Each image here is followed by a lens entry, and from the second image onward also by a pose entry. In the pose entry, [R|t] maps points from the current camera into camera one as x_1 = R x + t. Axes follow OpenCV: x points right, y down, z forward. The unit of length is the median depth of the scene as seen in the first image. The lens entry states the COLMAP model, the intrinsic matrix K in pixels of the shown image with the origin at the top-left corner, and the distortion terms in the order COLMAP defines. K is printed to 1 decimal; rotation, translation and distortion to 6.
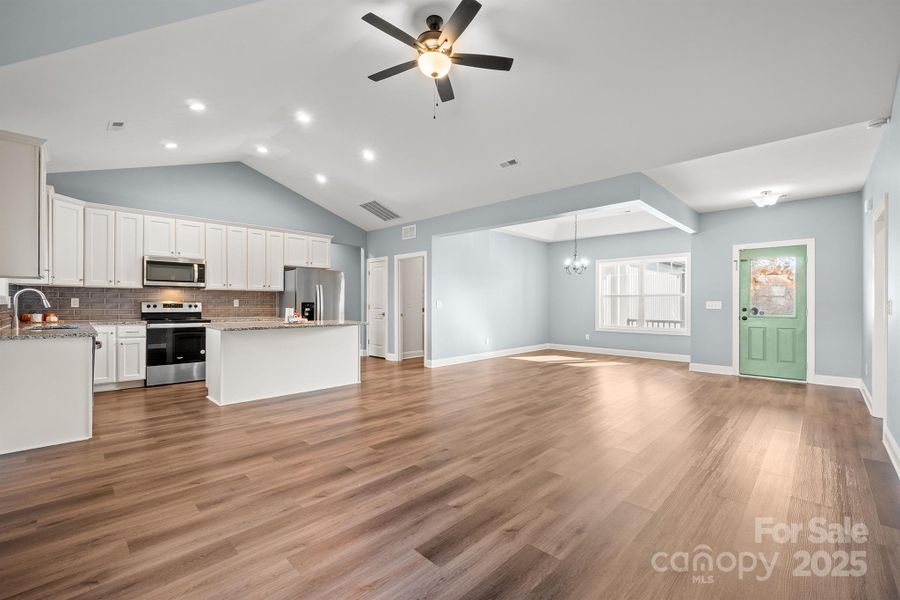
lens RADIAL K [[377.7, 0, 452.6], [0, 377.7, 302.4], [0, 0, 1]] dist [-0.001219, -0.000273]
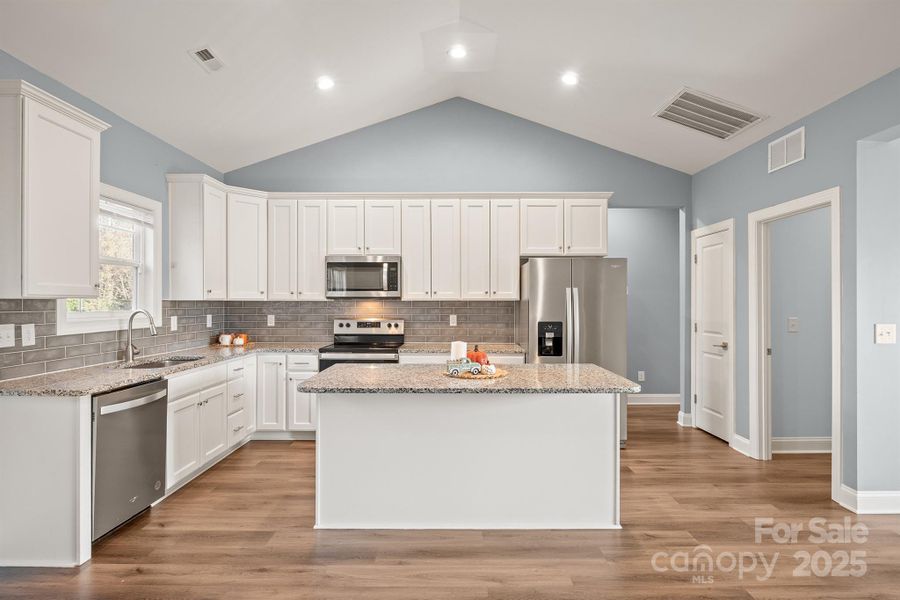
lens RADIAL K [[474.6, 0, 452.7], [0, 474.6, 304.3], [0, 0, 1]] dist [-0.003198, -0.000634]
pose [[0.702366, -0.003422, -0.711808, -0.005479], [0.003725, 0.999992, -0.001132, -0.024274], [0.711807, -0.001857, 0.702373, 0.438759]]
